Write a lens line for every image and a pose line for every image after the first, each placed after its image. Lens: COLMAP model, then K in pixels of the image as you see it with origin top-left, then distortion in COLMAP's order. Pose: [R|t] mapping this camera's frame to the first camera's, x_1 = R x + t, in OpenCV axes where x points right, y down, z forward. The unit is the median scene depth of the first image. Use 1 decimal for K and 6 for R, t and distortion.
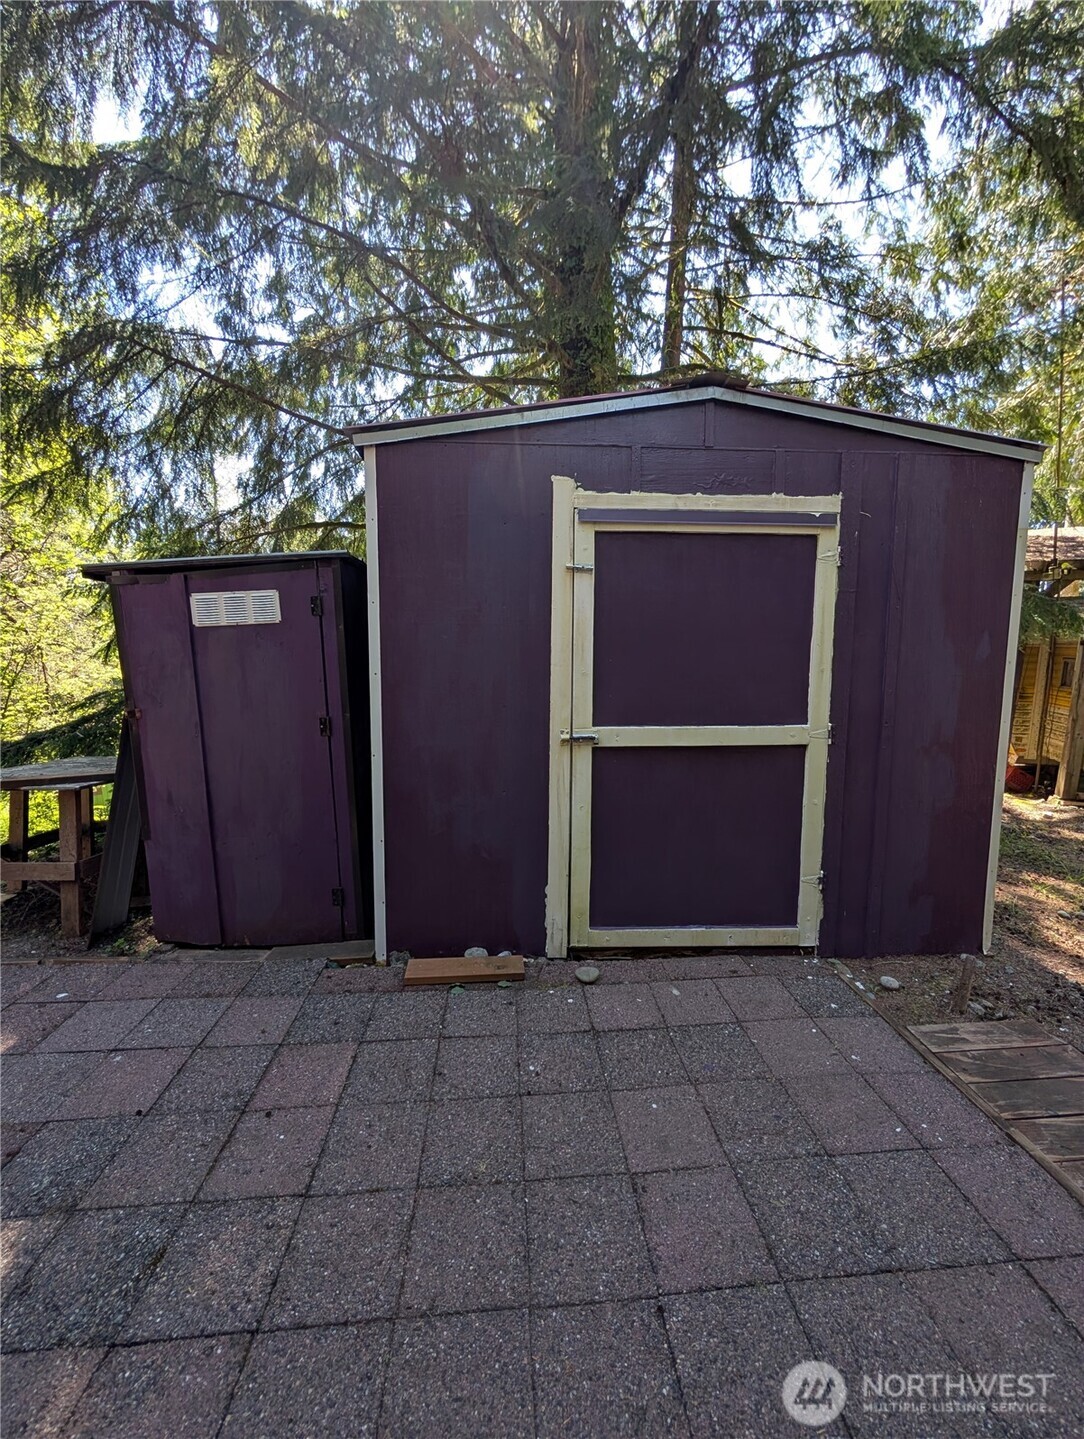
lens RADIAL K [[546.0, 0, 542.7], [0, 546.0, 723.8], [0, 0, 1]] dist [-0.001423, 0.000521]
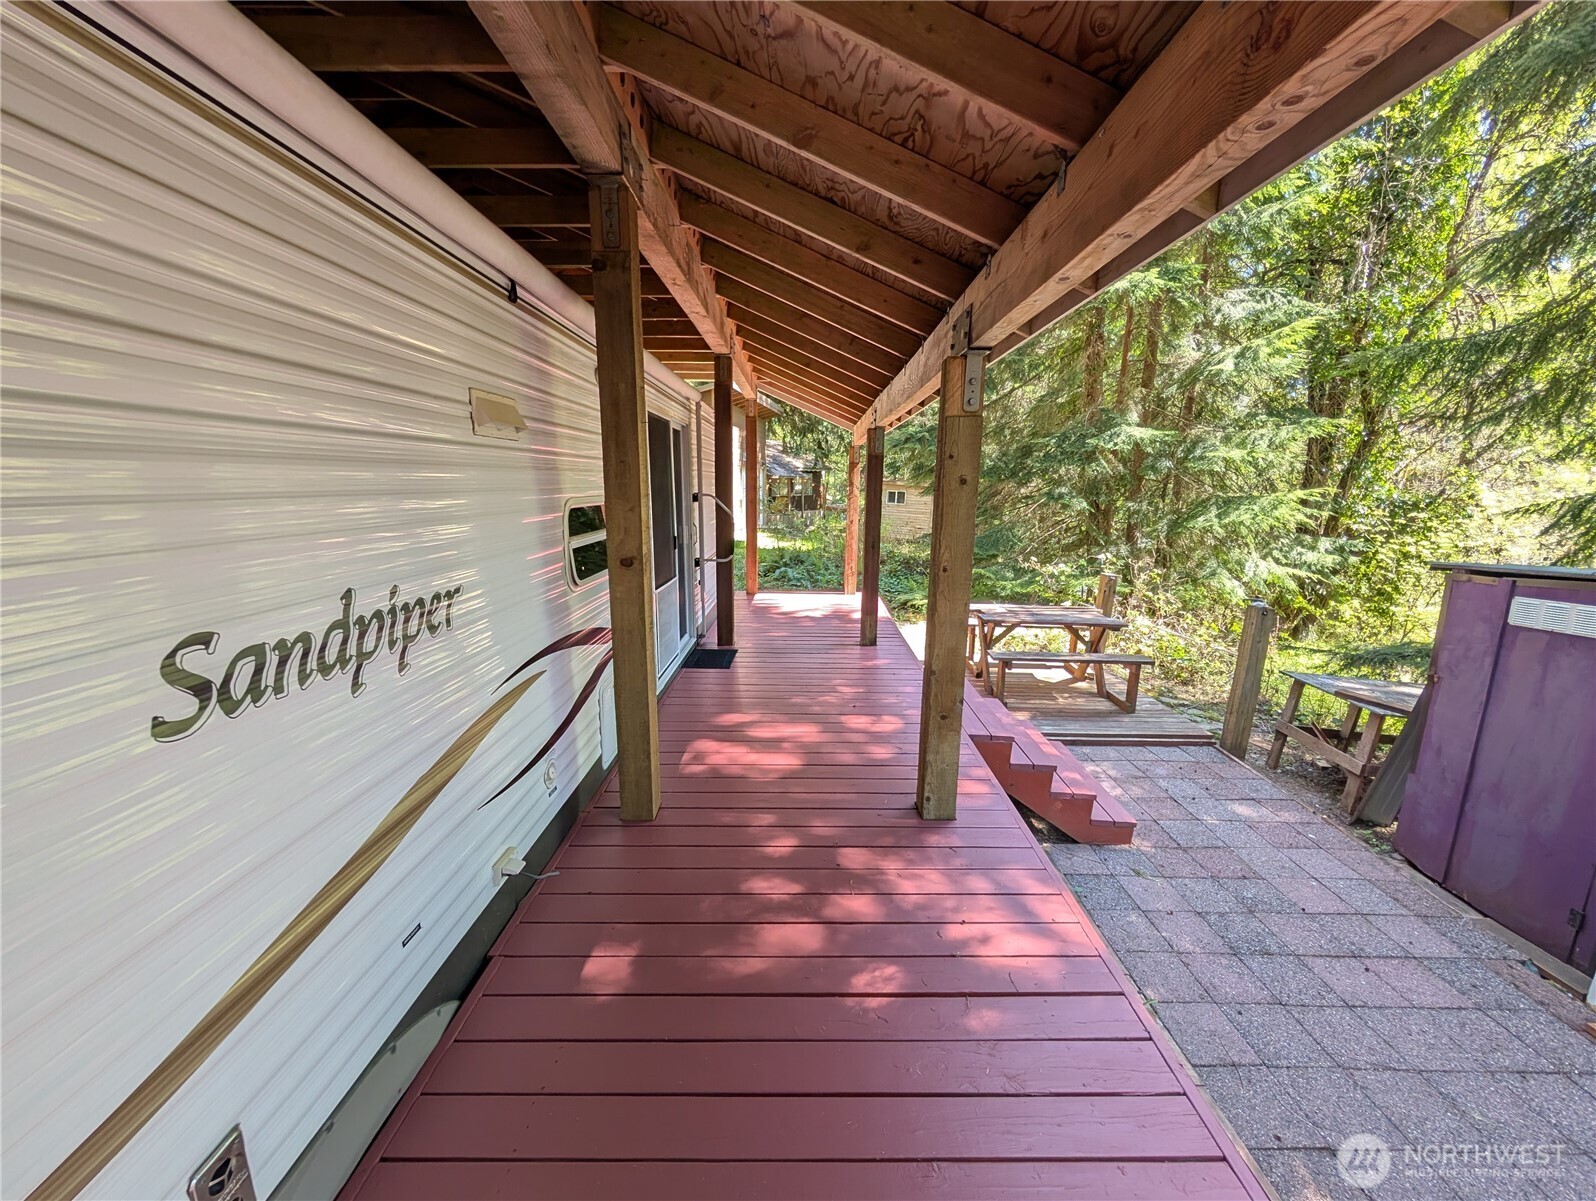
lens RADIAL K [[605.6, 0, 798.4], [0, 605.6, 595.5], [0, 0, 1]] dist [-0.001423, 0.000521]
pose [[-0.070405, 0.183866, -0.980427, 0.685370], [-0.158583, 0.968303, 0.192980, -0.233280], [0.984832, 0.169066, -0.039016, -0.428917]]
